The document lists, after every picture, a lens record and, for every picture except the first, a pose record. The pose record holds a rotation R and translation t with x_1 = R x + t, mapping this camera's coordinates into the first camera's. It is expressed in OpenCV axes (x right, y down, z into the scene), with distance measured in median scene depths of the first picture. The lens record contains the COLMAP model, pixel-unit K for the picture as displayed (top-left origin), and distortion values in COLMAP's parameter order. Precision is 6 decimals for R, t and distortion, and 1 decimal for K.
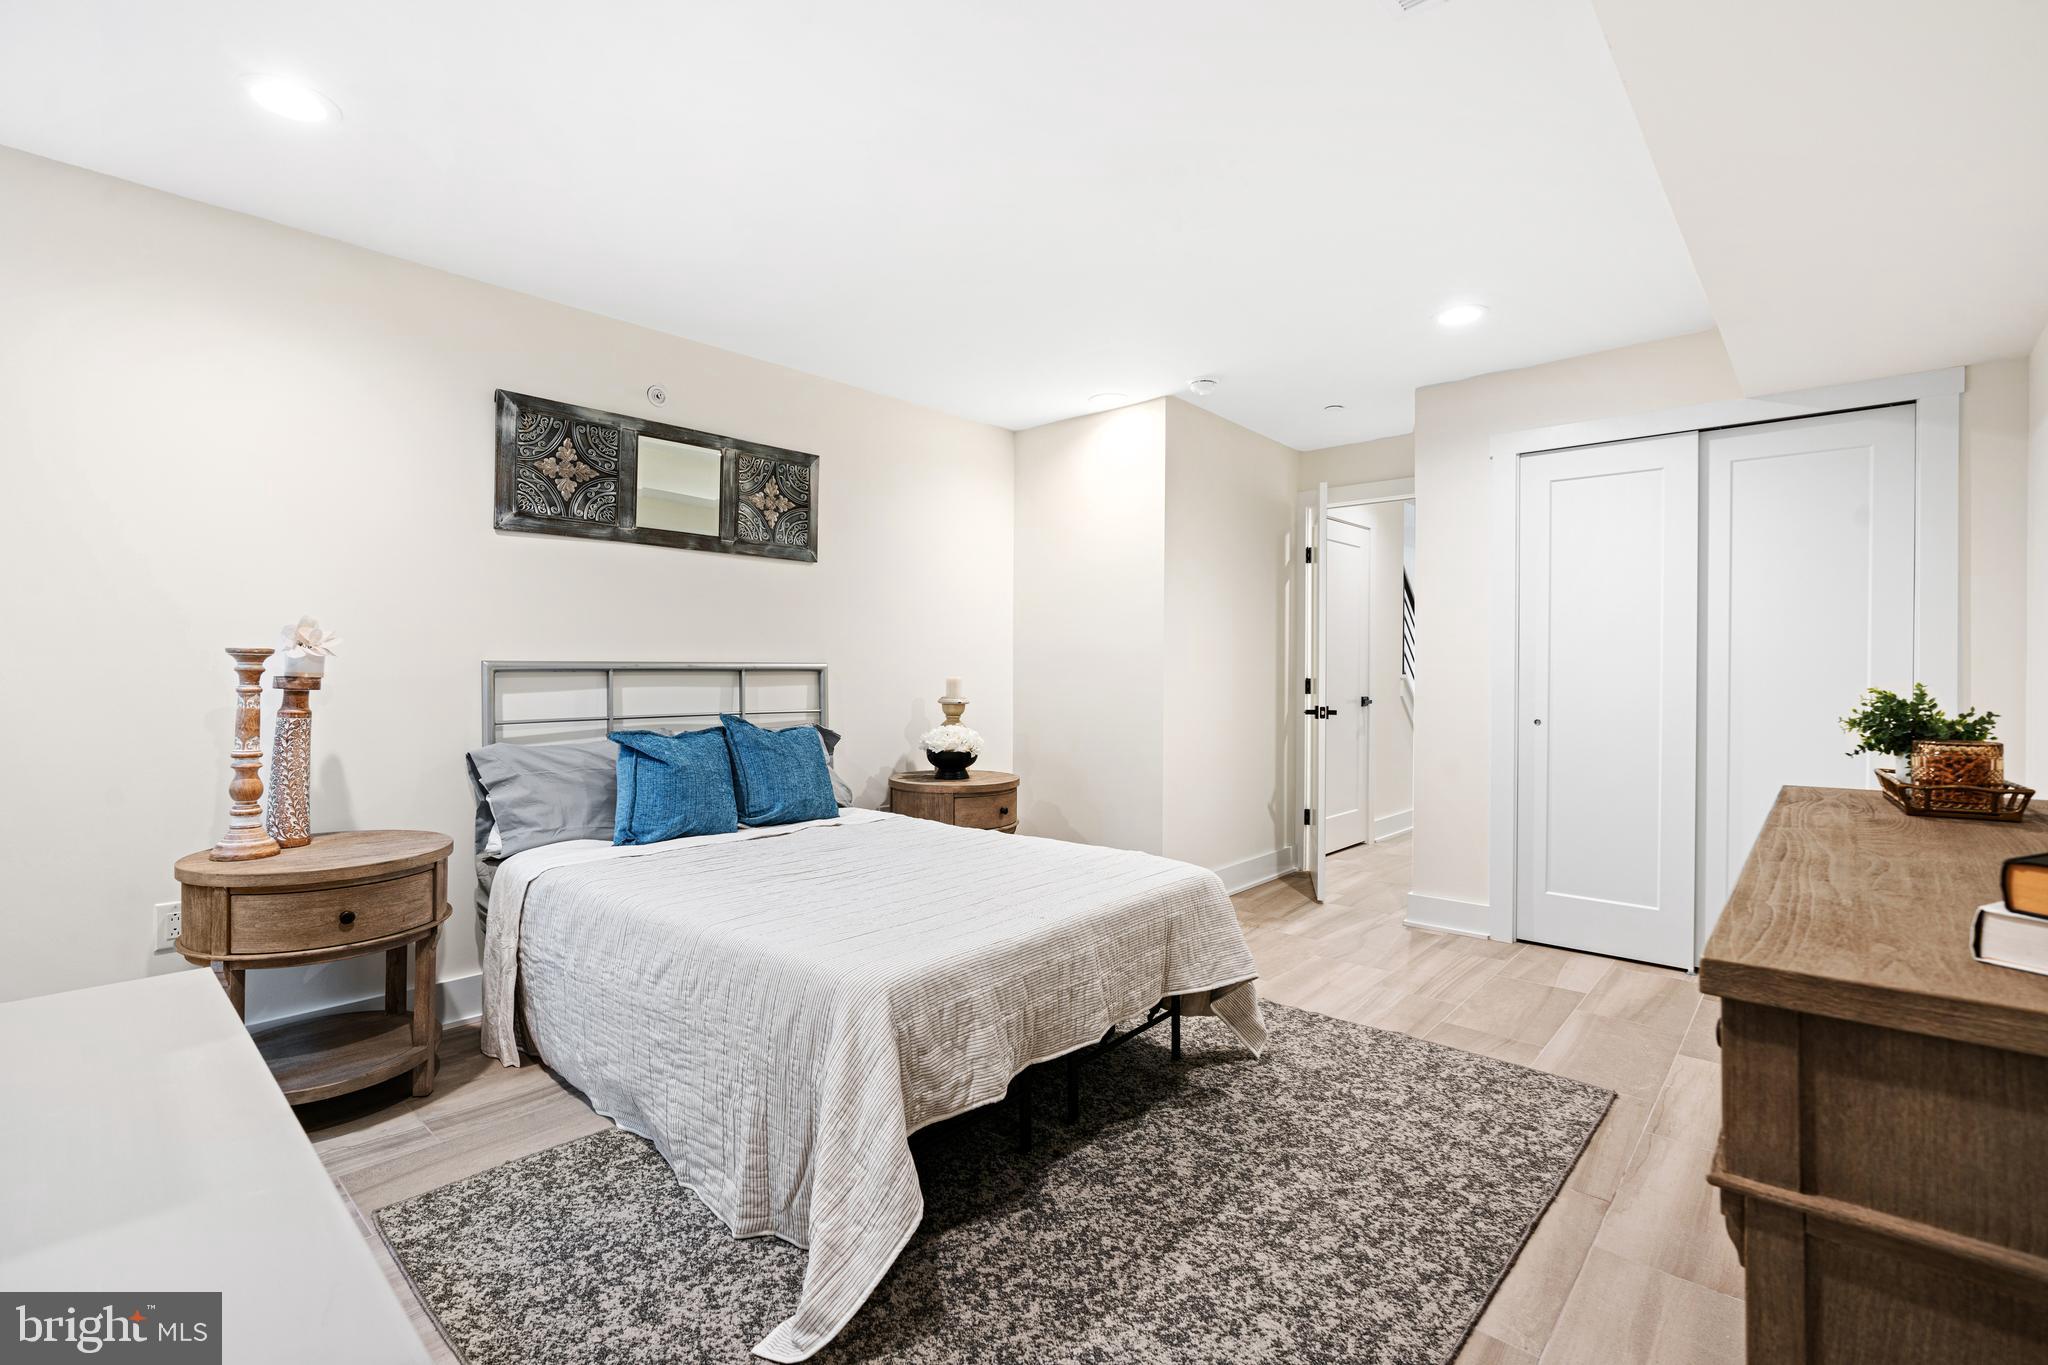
lens RADIAL K [[919.6, 0, 1022.4], [0, 919.6, 673.8], [0, 0, 1]] dist [-0.012998, 0.001247]
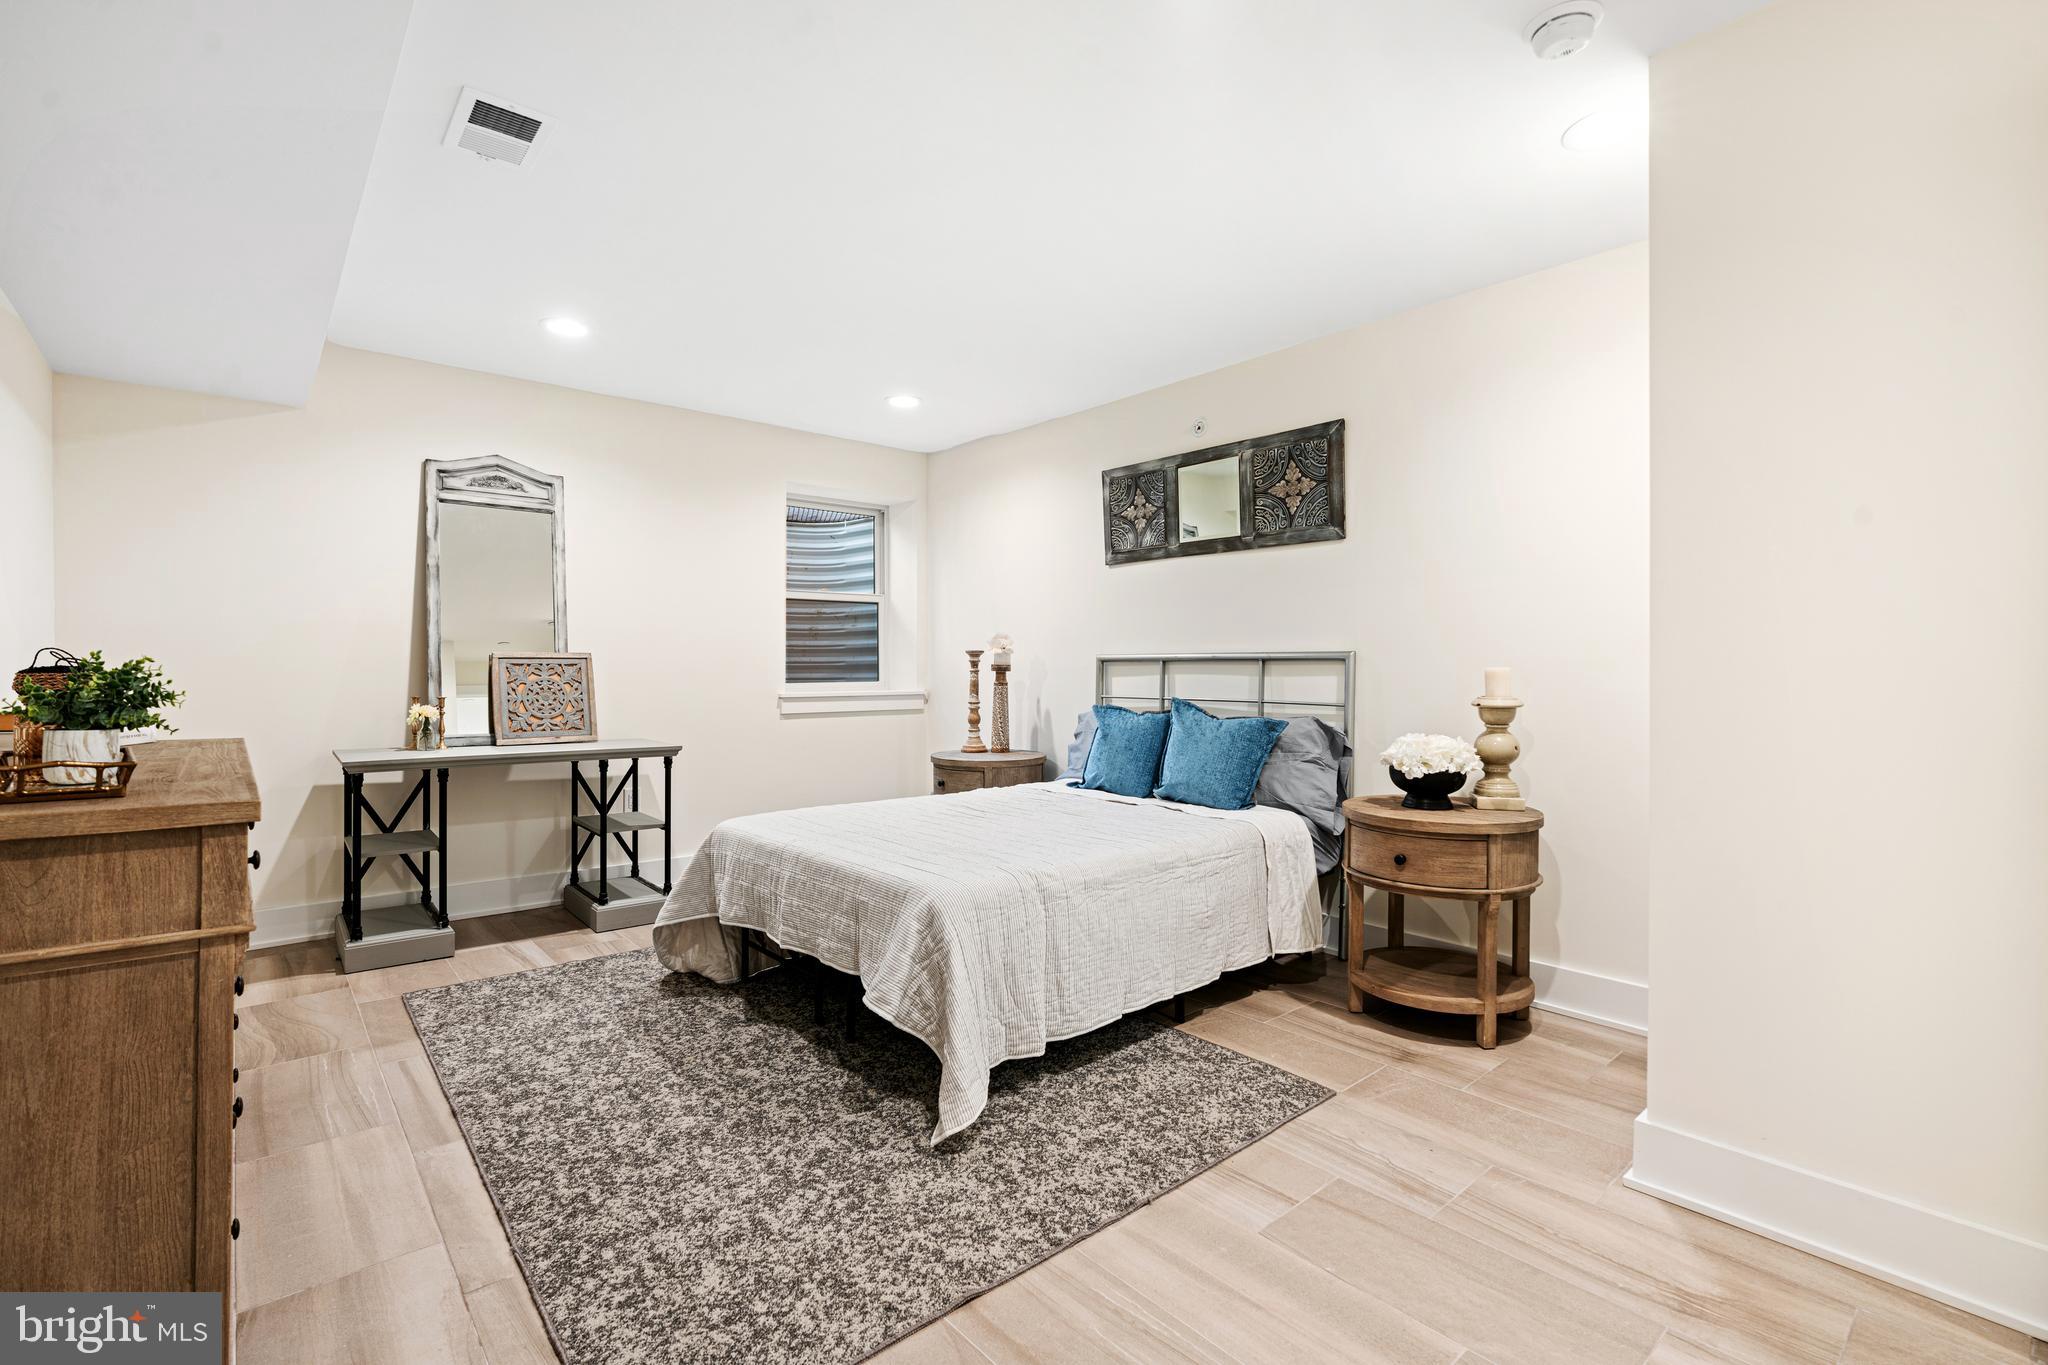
lens RADIAL K [[919.6, 0, 1023.8], [0, 919.6, 672.6], [0, 0, 1]] dist [-0.012998, 0.001247]
pose [[-0.123737, 0.003348, -0.992309, 1.118928], [-0.006551, 0.999970, 0.004191, 0.011866], [0.992293, 0.007019, -0.123711, 1.282567]]
